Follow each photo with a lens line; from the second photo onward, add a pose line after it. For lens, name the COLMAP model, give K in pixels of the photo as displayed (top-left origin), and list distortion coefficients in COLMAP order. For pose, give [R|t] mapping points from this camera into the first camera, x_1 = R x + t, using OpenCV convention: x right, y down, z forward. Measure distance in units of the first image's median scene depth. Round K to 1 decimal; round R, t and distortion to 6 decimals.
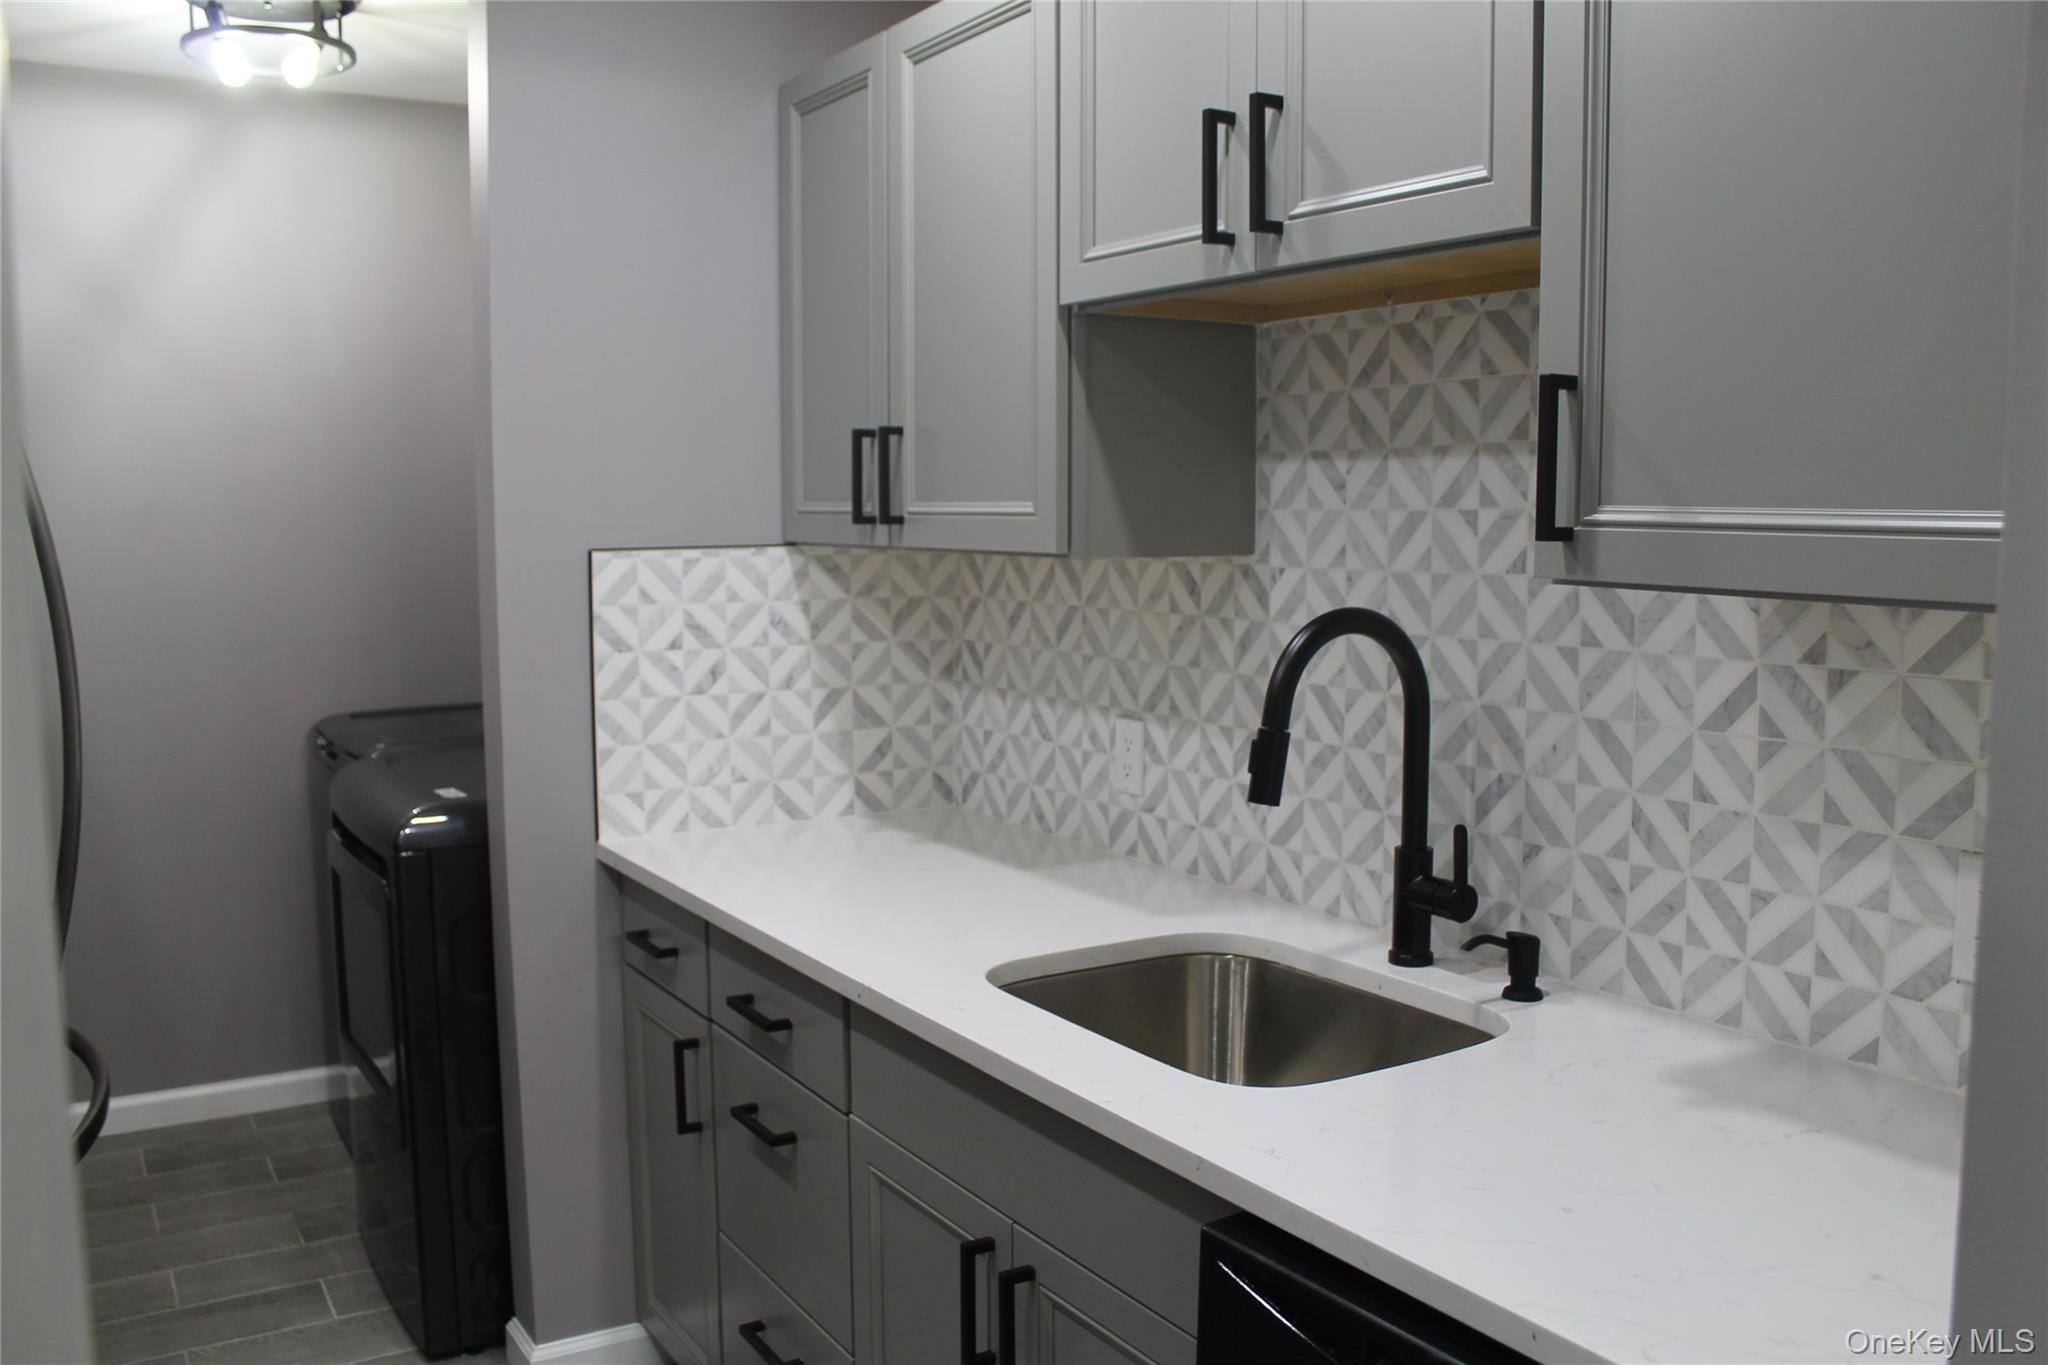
lens RADIAL K [[1715.6, 0, 1005.1], [0, 1715.6, 691.5], [0, 0, 1]] dist [-0.167510, 0.150912]
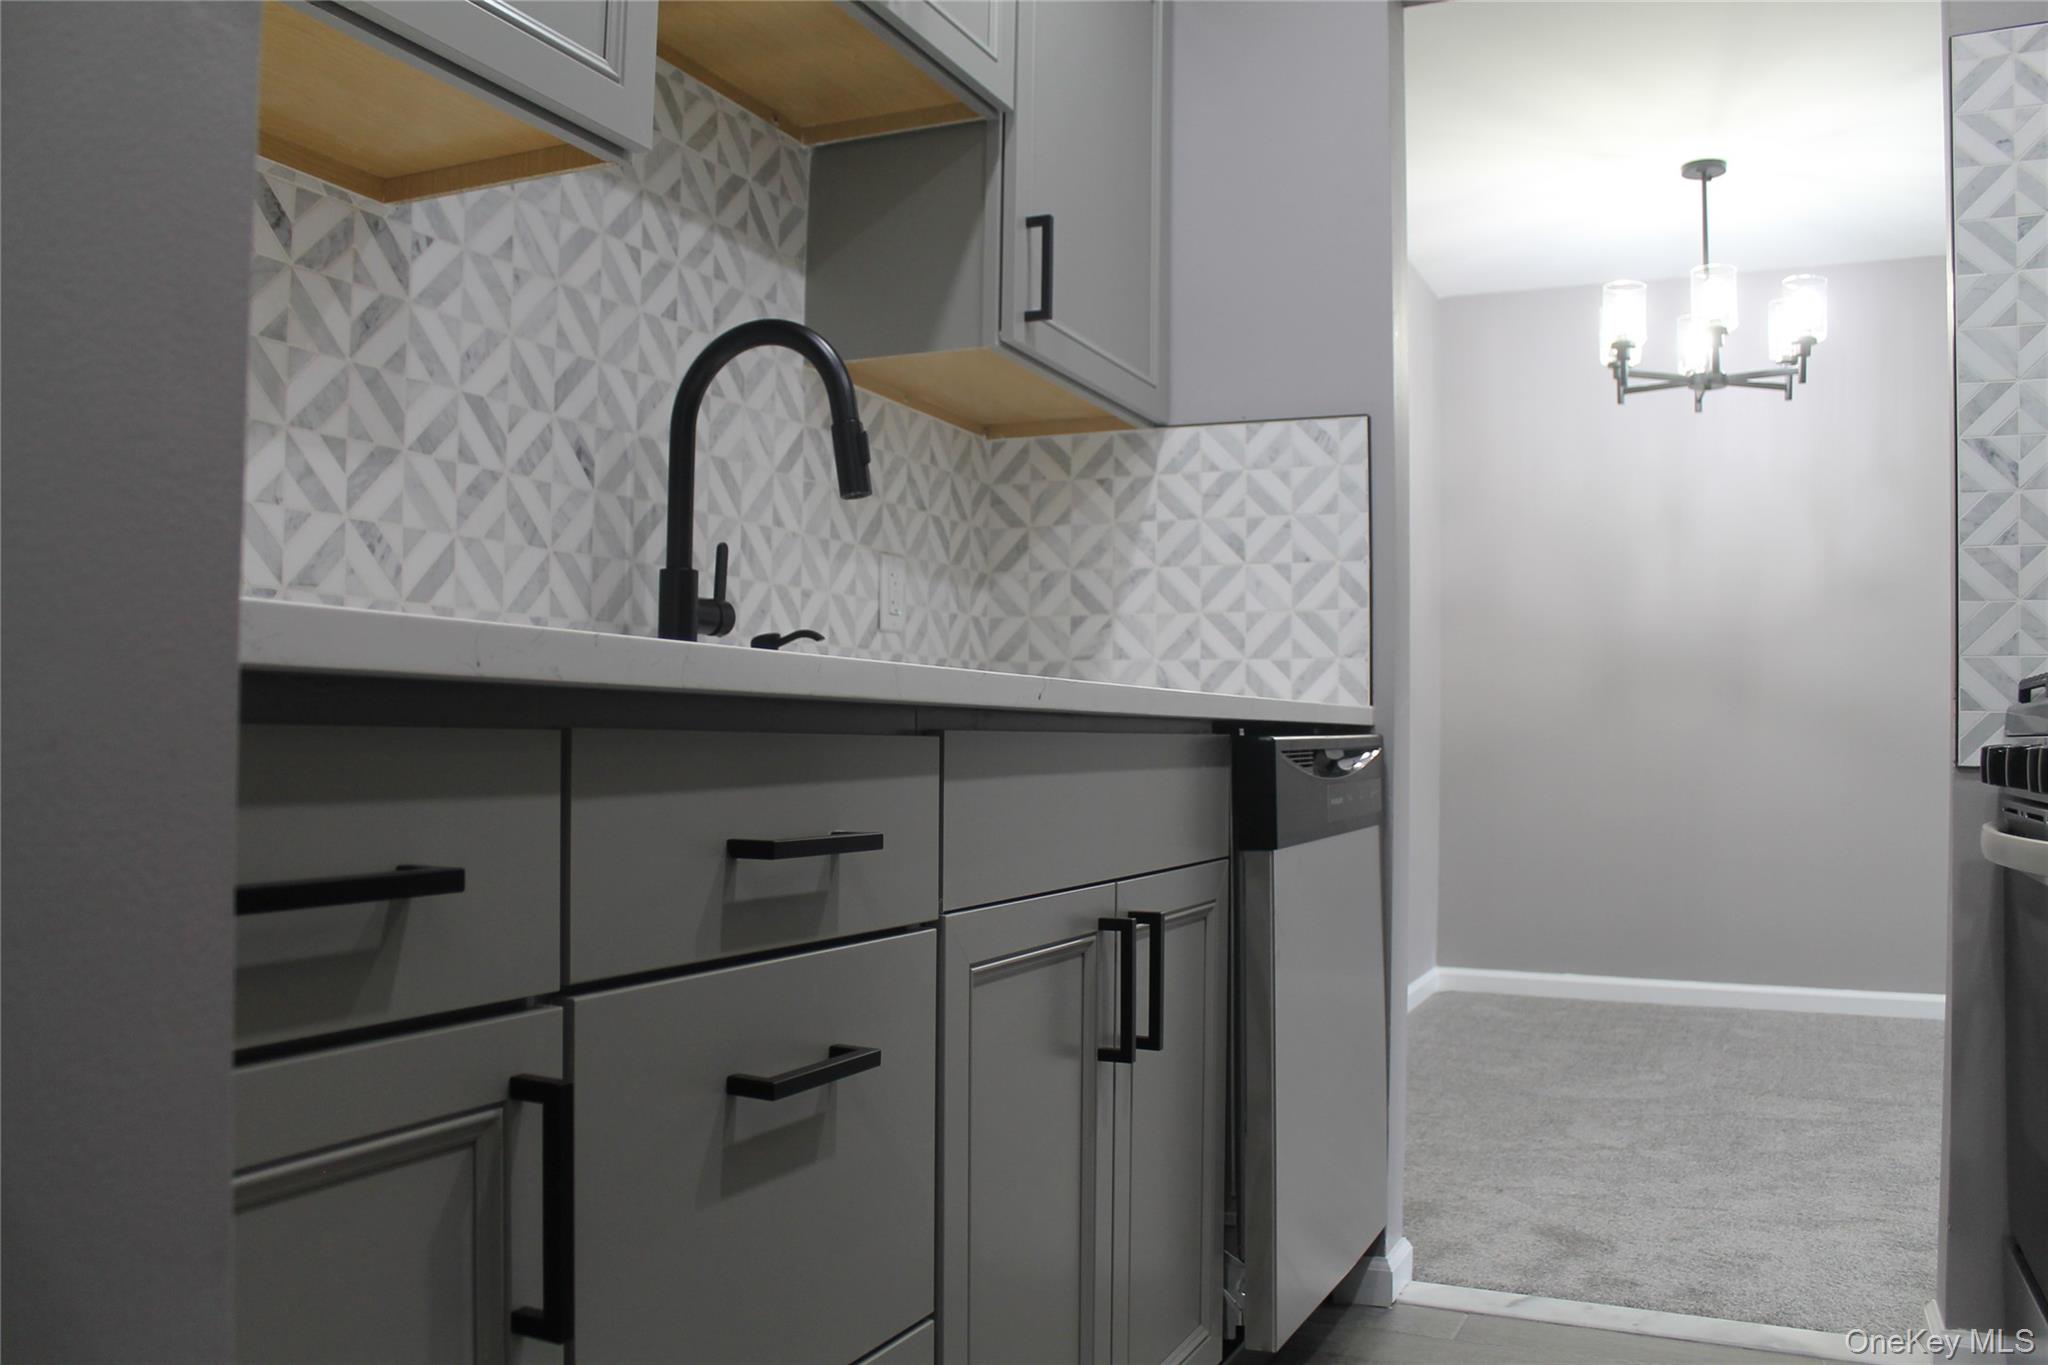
lens RADIAL K [[1715.6, 0, 1005.1], [0, 1715.6, 691.5], [0, 0, 1]] dist [-0.167510, 0.150912]
pose [[-0.554848, 0.021505, 0.831674, -0.683305], [0.077943, 0.996613, 0.026229, 0.149759], [-0.828293, 0.079376, -0.554644, 1.383729]]
